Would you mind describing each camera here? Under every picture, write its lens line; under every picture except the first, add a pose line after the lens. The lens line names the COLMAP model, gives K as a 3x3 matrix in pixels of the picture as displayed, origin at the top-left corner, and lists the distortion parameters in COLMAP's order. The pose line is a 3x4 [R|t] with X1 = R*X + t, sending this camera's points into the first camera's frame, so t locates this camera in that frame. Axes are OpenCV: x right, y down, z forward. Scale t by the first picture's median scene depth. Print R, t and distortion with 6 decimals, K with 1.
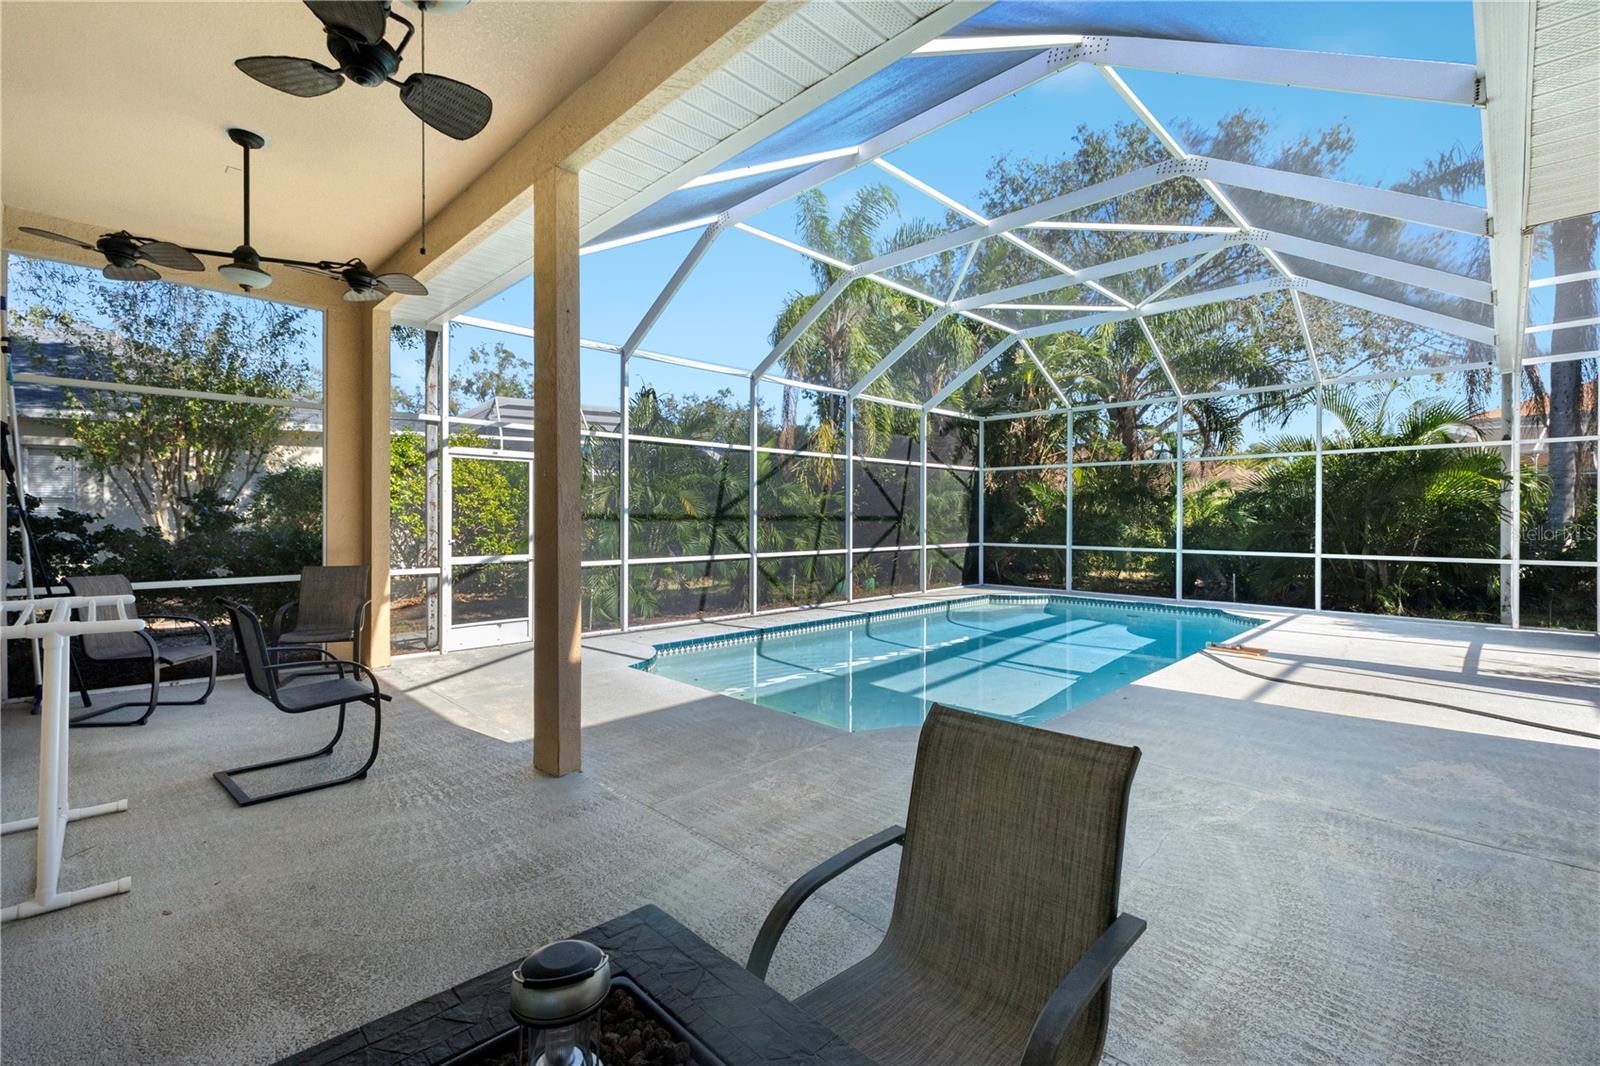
lens RADIAL K [[695.3, 0, 801.7], [0, 695.3, 528.4], [0, 0, 1]] dist [0.010714, 0.000972]
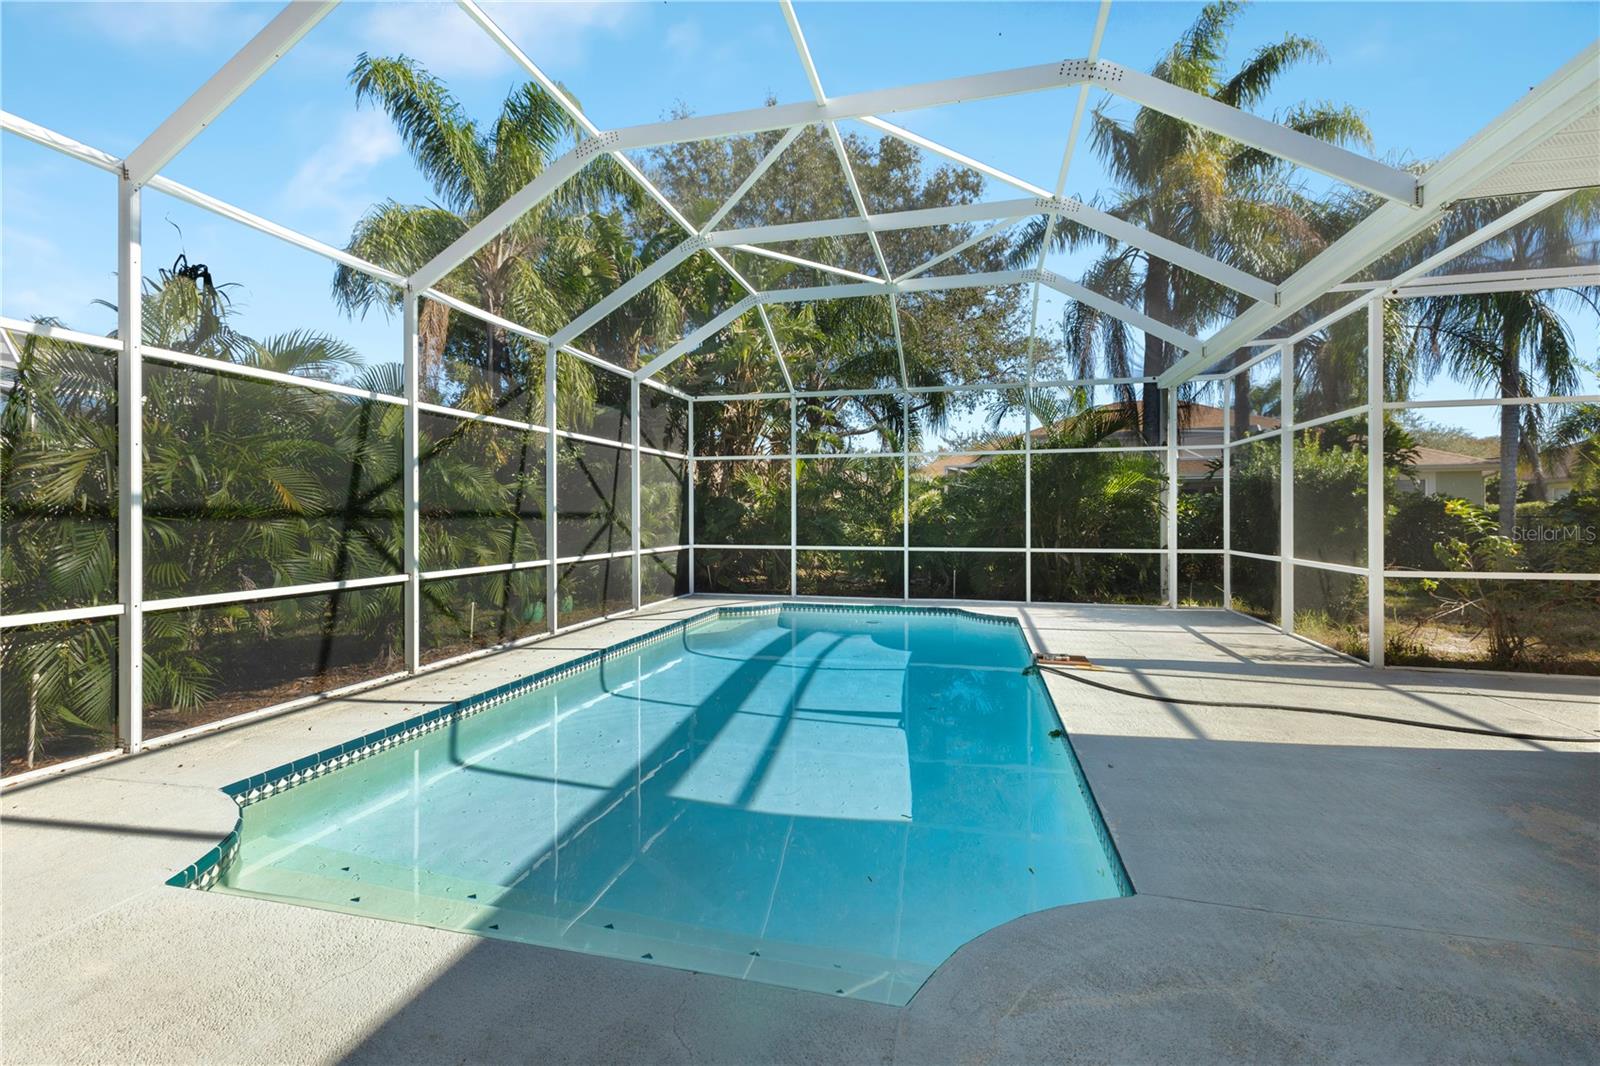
lens RADIAL K [[695.3, 0, 796.3], [0, 695.3, 518.6], [0, 0, 1]] dist [0.010714, 0.000972]
pose [[0.858992, -0.006453, 0.511949, -0.088125], [0.012636, 0.999883, -0.008598, -0.002758], [-0.511834, 0.013855, 0.858973, 0.281478]]
